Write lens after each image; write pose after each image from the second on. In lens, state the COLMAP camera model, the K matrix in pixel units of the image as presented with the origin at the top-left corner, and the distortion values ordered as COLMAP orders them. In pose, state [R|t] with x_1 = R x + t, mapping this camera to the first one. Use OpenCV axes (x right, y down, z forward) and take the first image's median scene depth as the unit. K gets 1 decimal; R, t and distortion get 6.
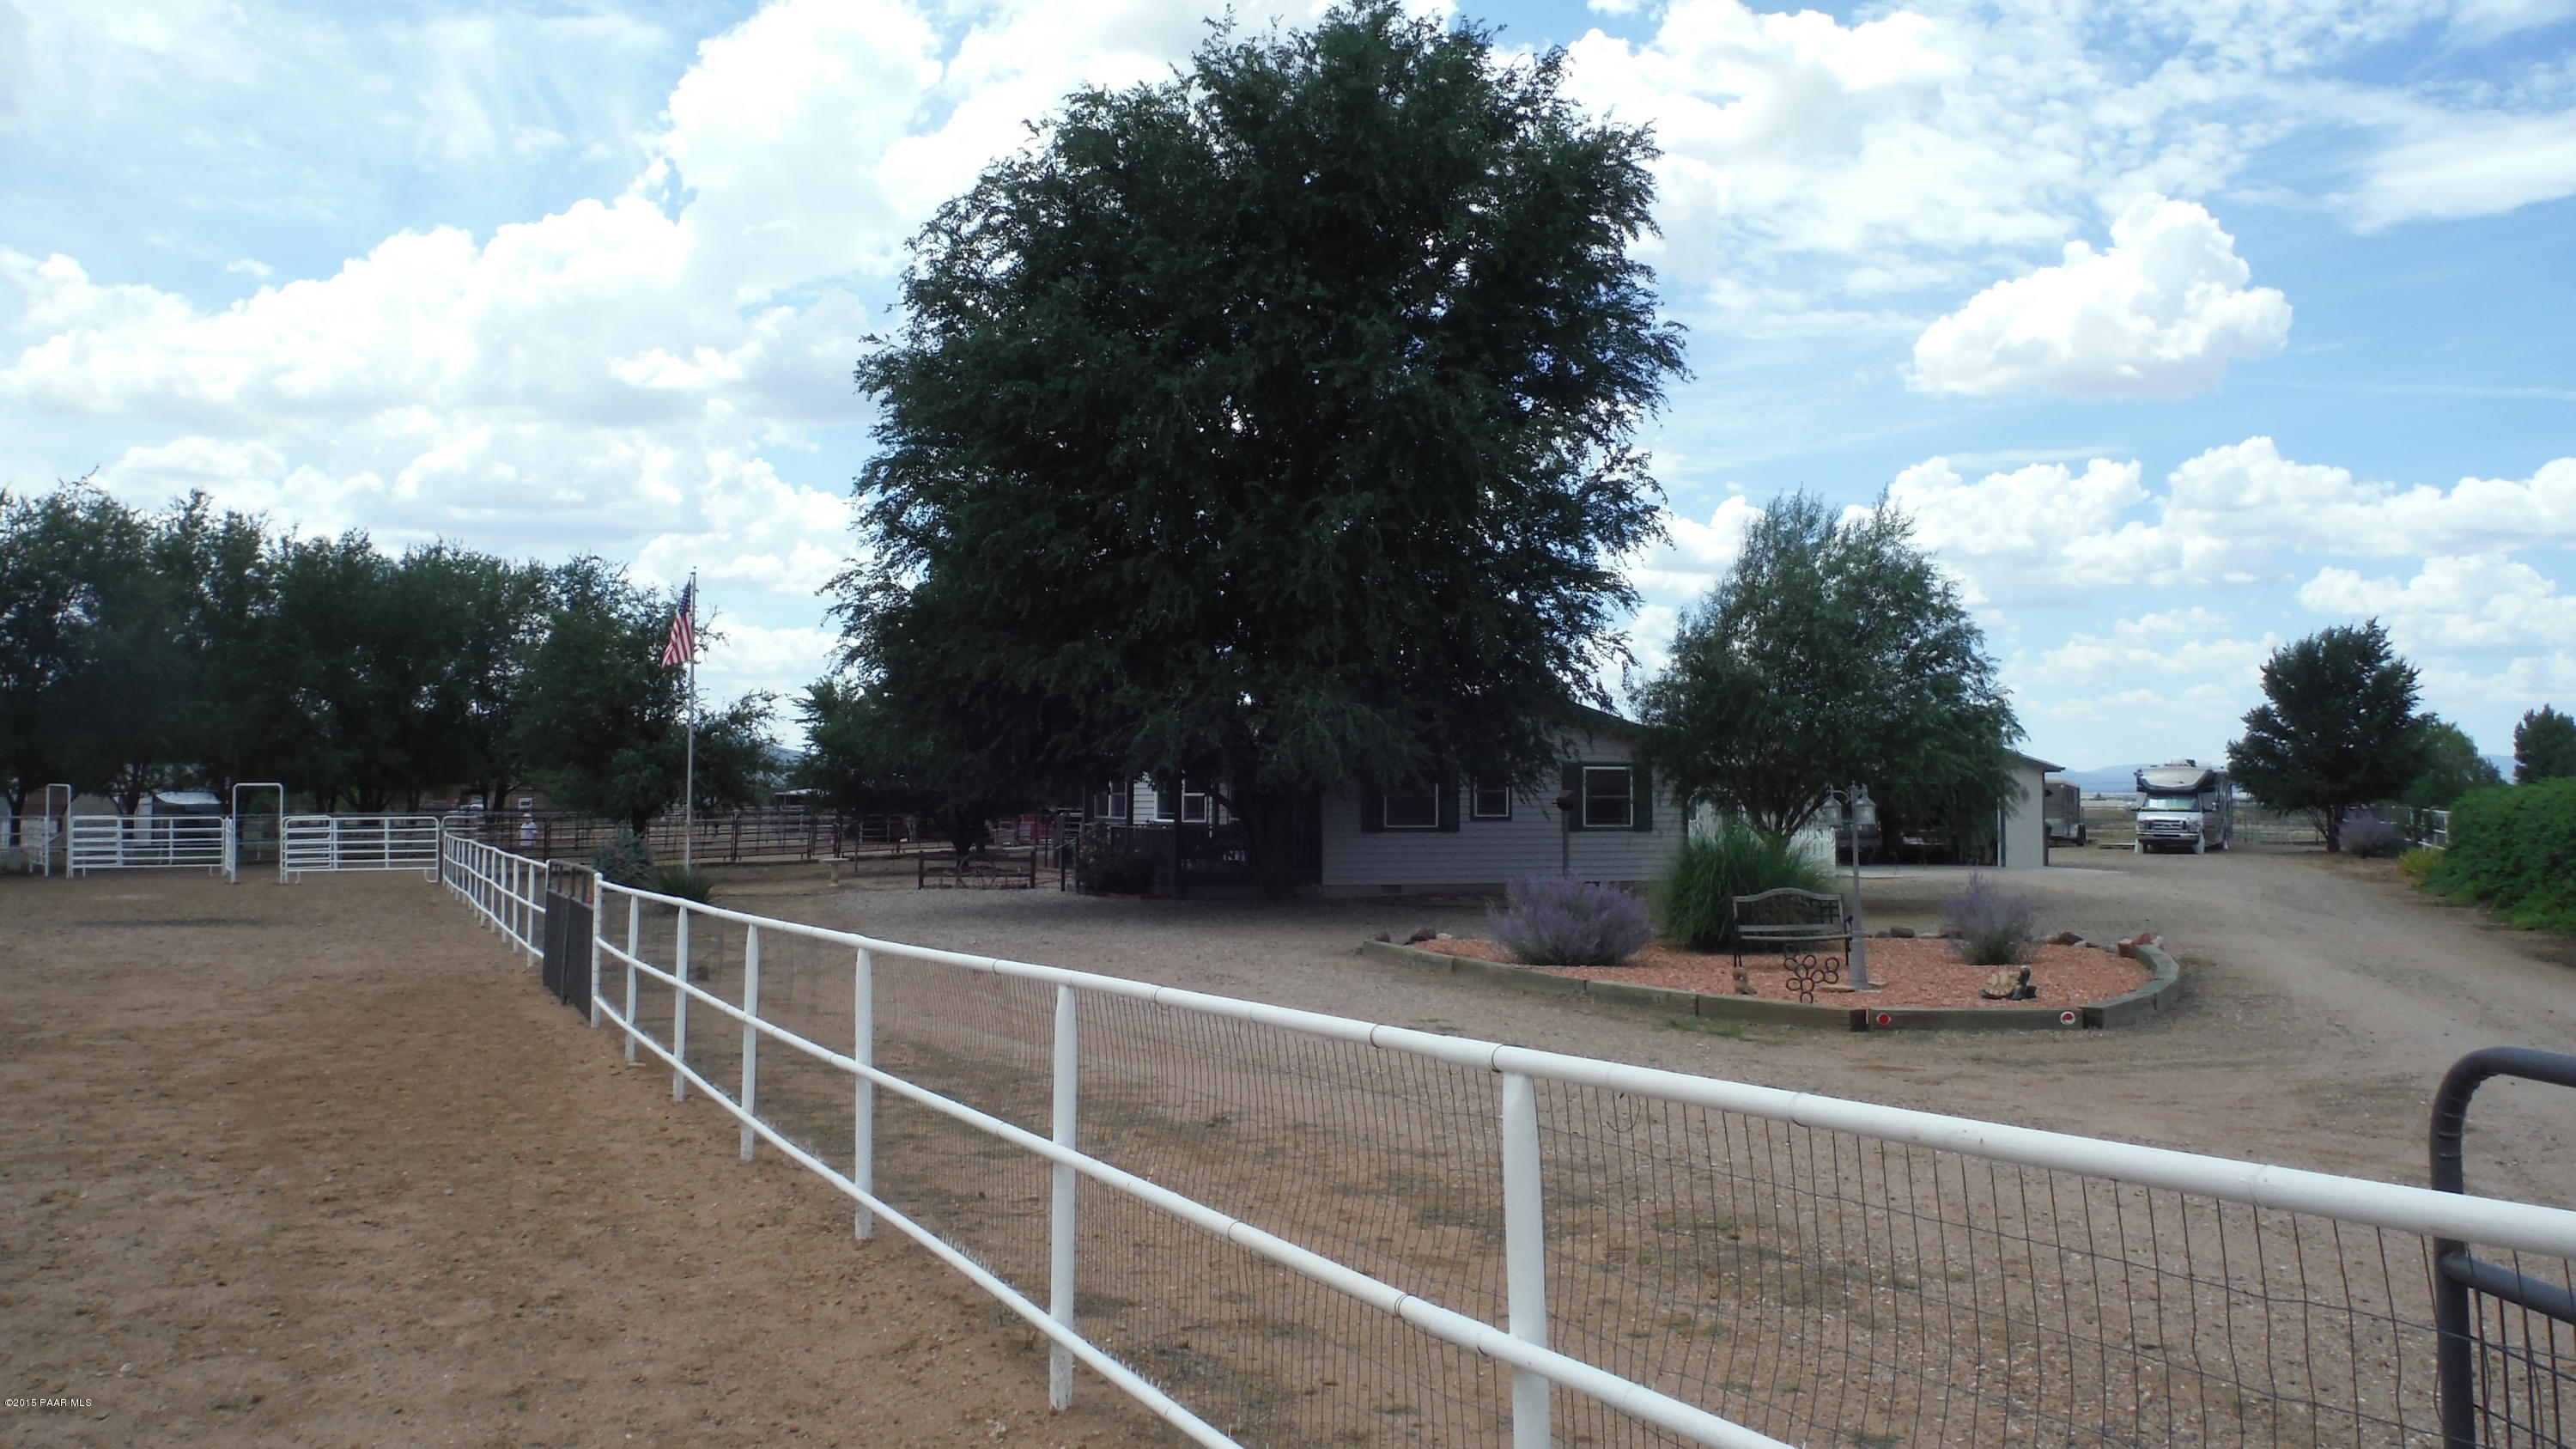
lens RADIAL K [[2162.2, 0, 1288.0], [0, 2162.2, 724.5], [0, 0, 1]] dist [-0.070064, 0.000288]
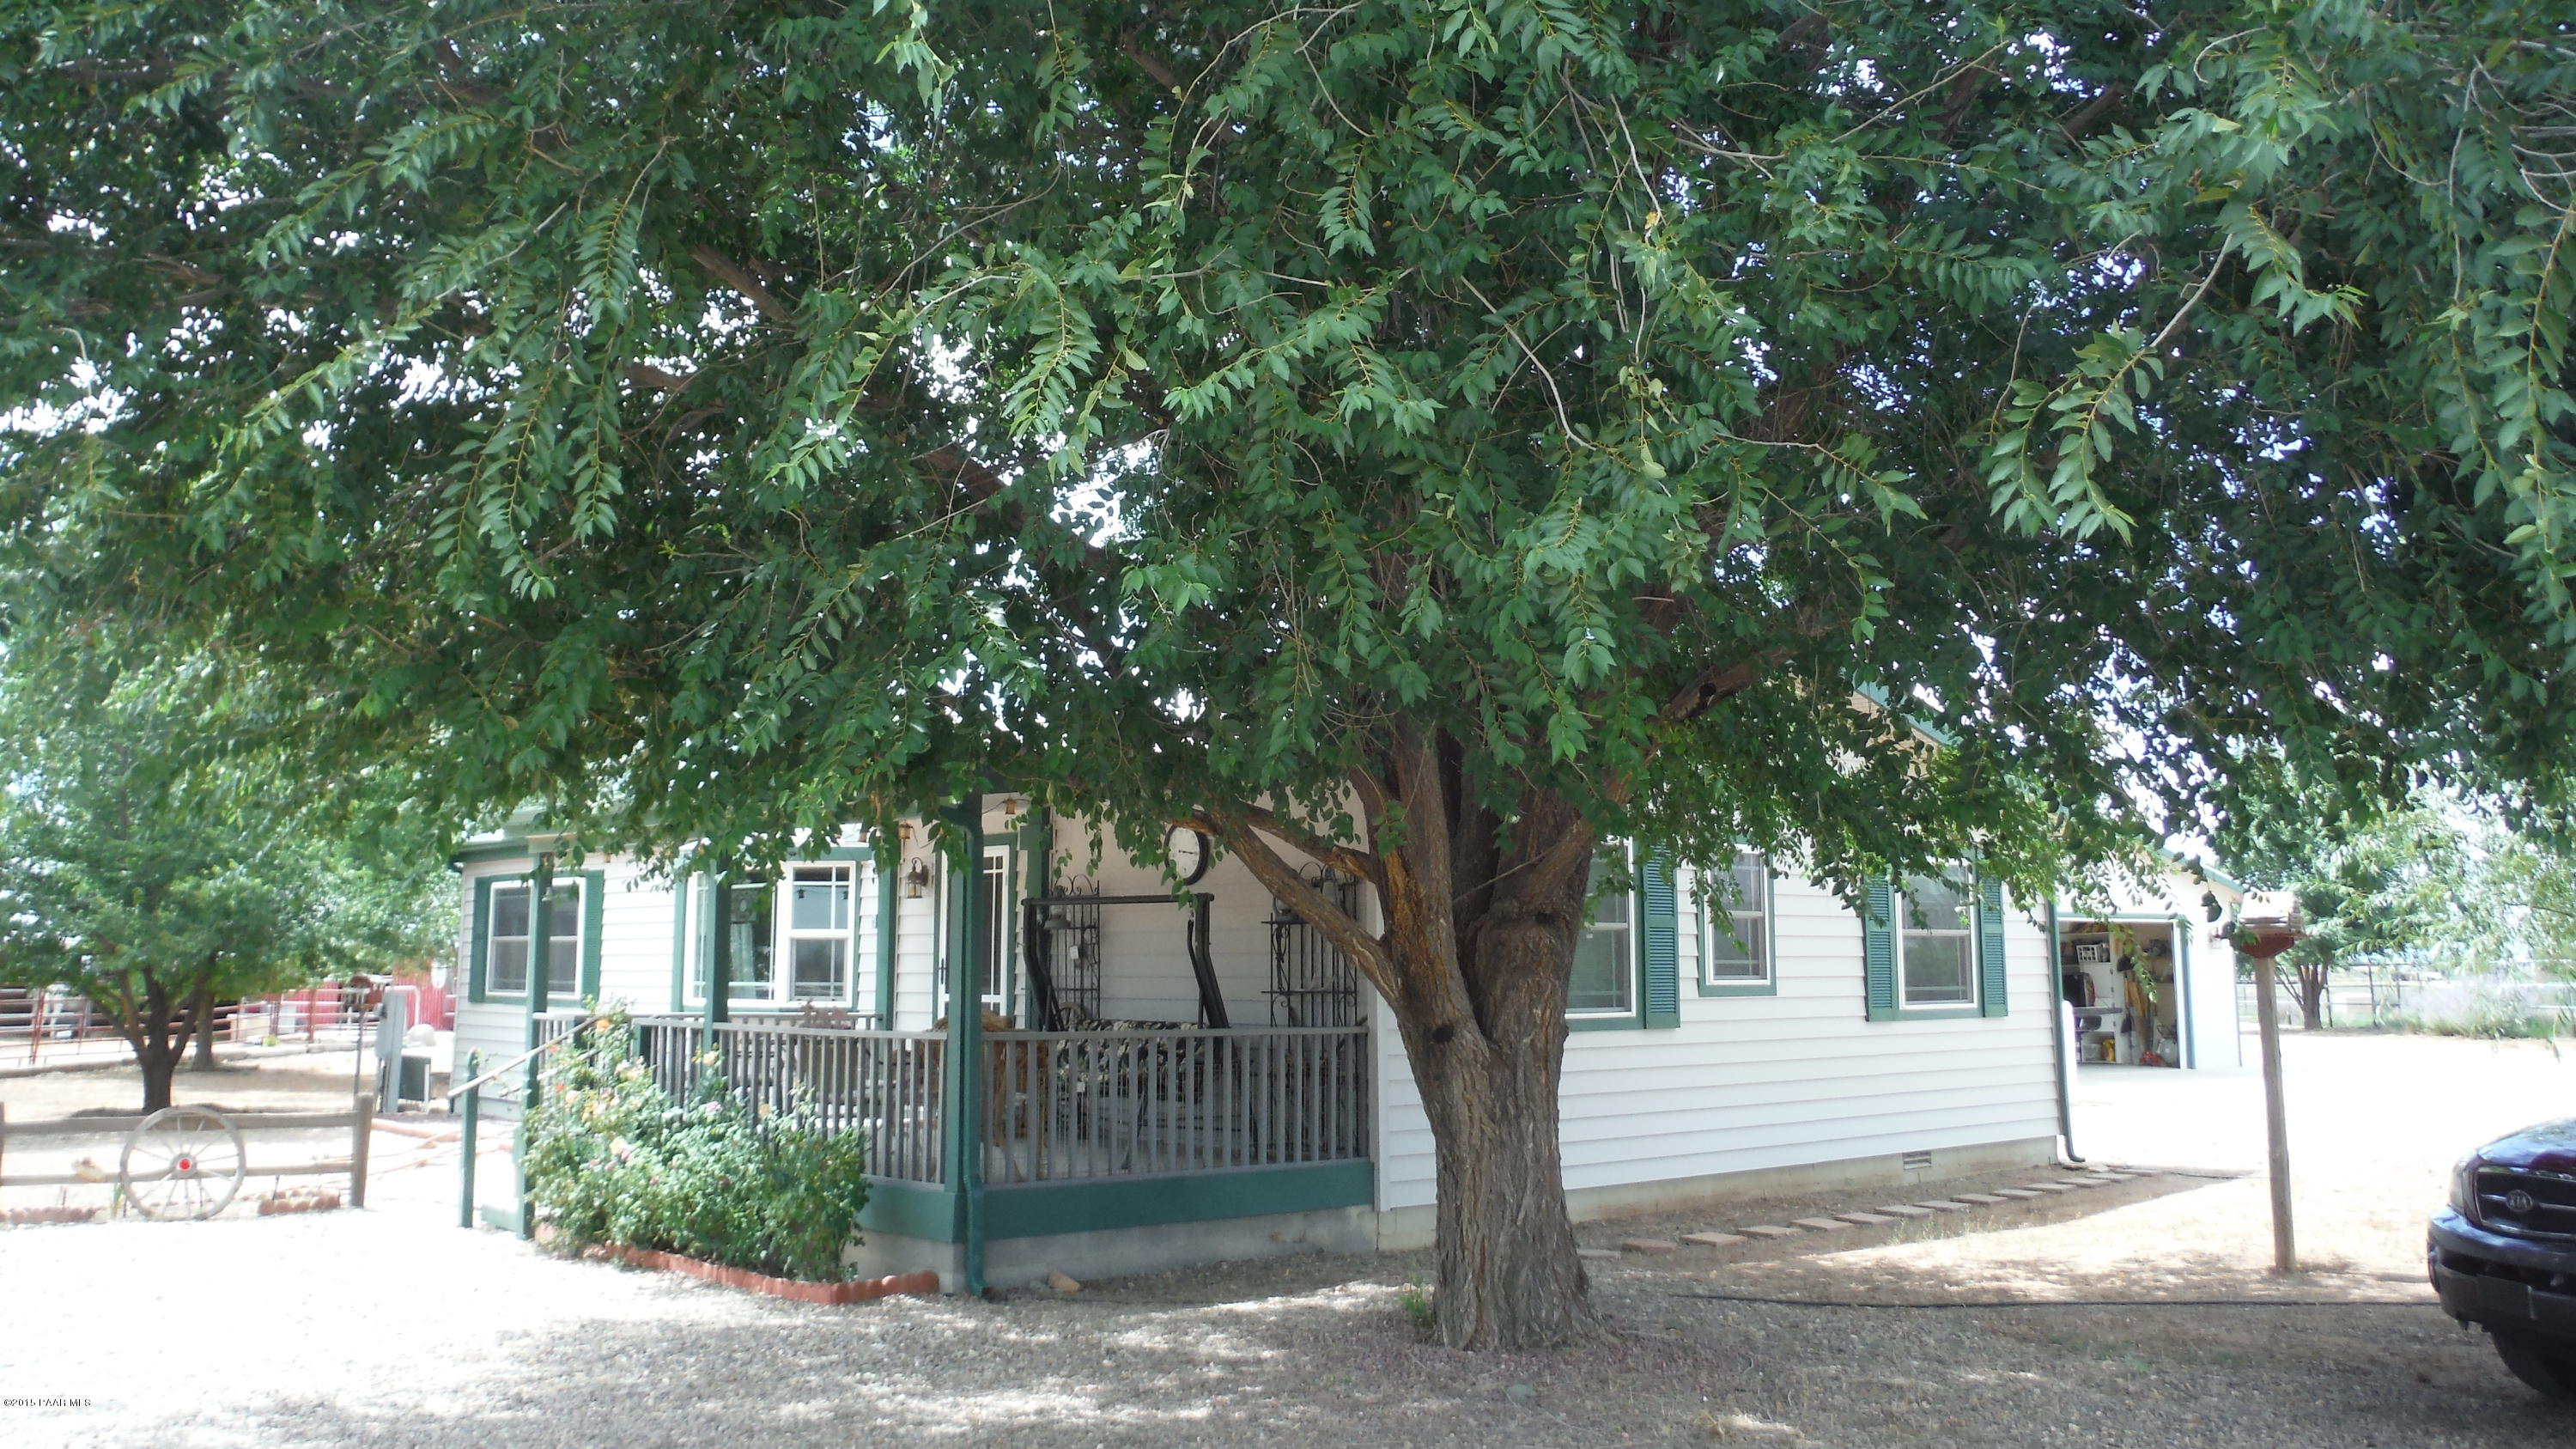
lens RADIAL K [[2162.2, 0, 1288.0], [0, 2162.2, 724.5], [0, 0, 1]] dist [-0.070064, 0.000288]
pose [[0.947605, 0.028827, 0.318142, -0.081042], [-0.004538, 0.997034, -0.076825, 0.023014], [-0.319413, 0.071356, 0.944925, 0.575115]]
